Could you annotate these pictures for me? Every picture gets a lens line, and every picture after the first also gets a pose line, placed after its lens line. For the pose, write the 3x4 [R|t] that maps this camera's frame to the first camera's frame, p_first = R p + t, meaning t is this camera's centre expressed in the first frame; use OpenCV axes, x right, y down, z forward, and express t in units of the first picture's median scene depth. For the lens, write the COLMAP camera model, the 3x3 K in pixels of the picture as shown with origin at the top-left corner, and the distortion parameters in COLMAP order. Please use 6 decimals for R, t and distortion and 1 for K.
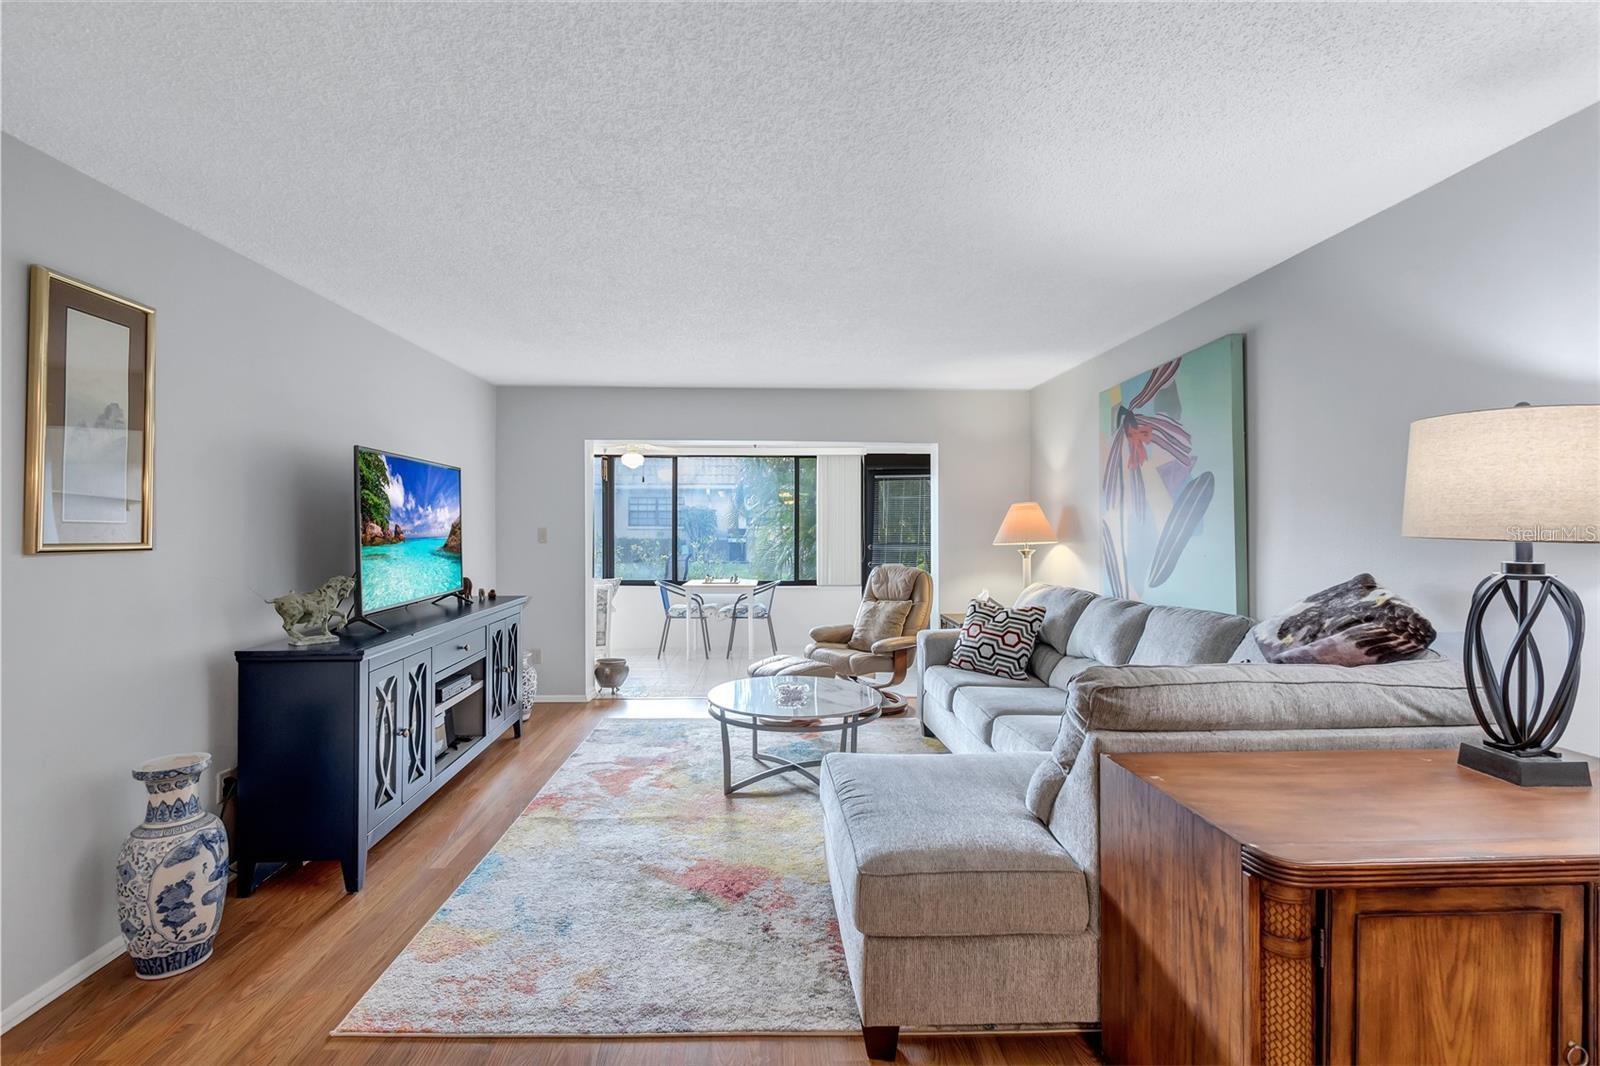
lens RADIAL K [[740.6, 0, 810.2], [0, 740.6, 525.1], [0, 0, 1]] dist [0.005092, -0.000112]
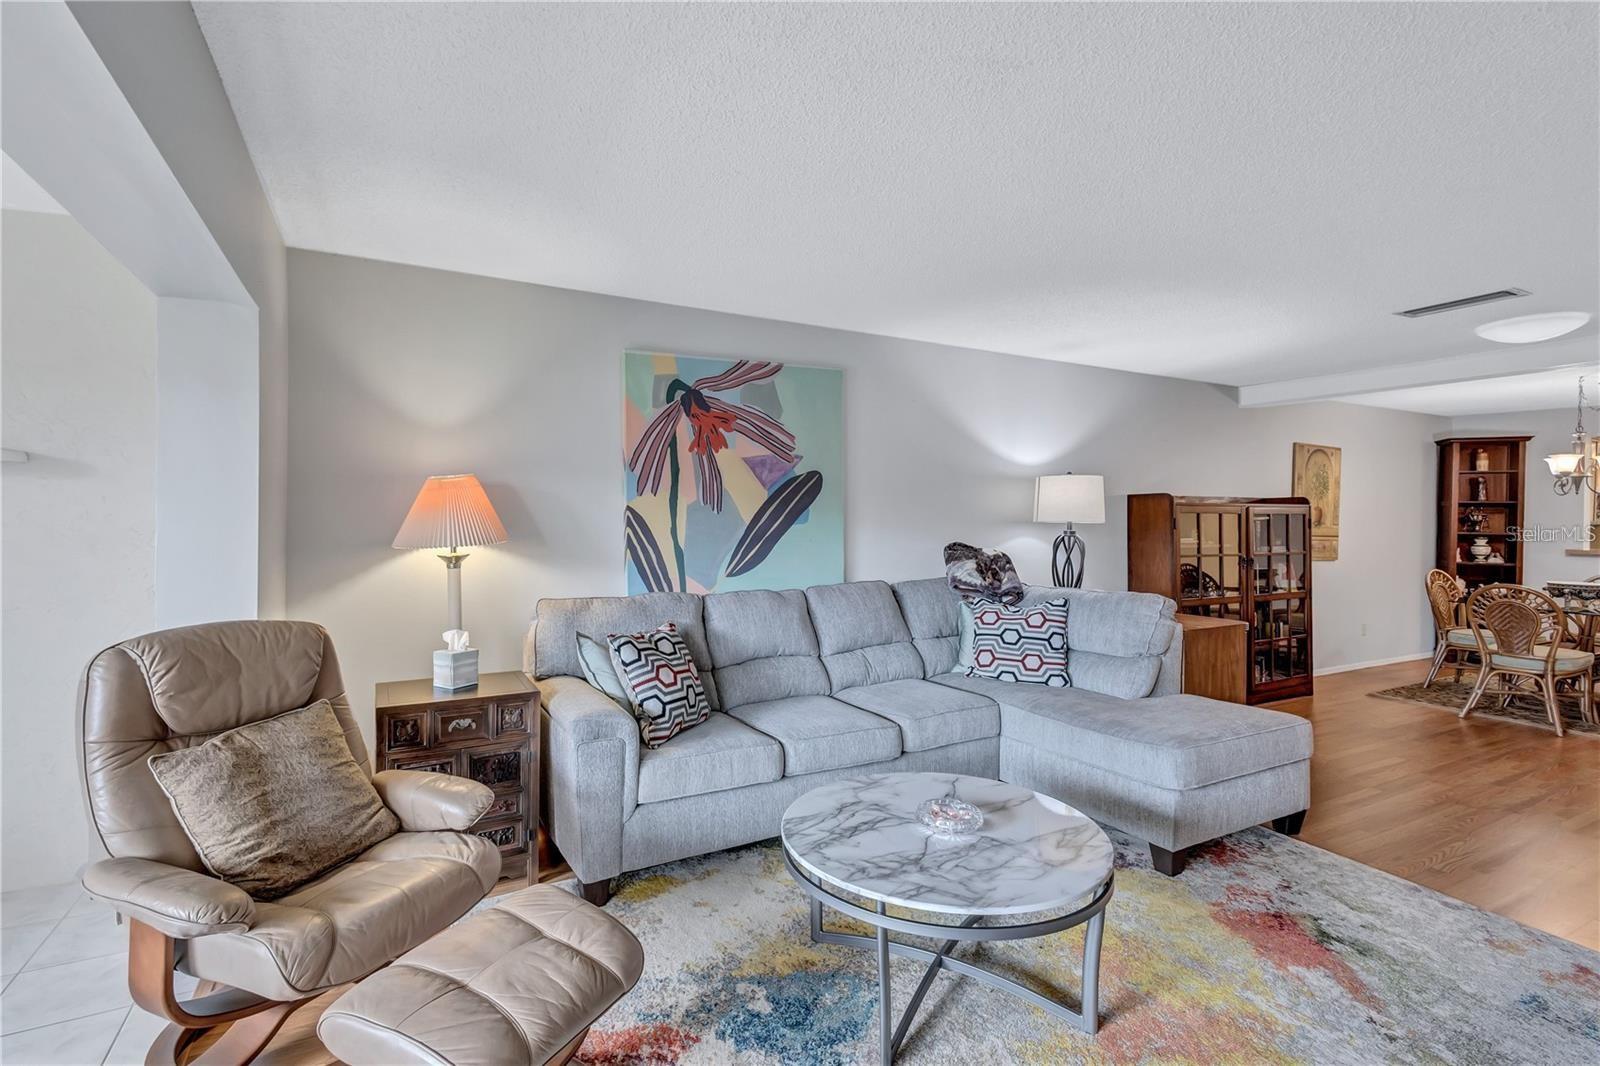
lens RADIAL K [[740.6, 0, 779.0], [0, 740.6, 521.6], [0, 0, 1]] dist [0.005092, -0.000112]
pose [[-0.407966, -0.011645, 0.912923, -0.494461], [-0.009454, 0.999919, 0.008531, 0.000578], [-0.912948, -0.005150, -0.408043, 1.407856]]
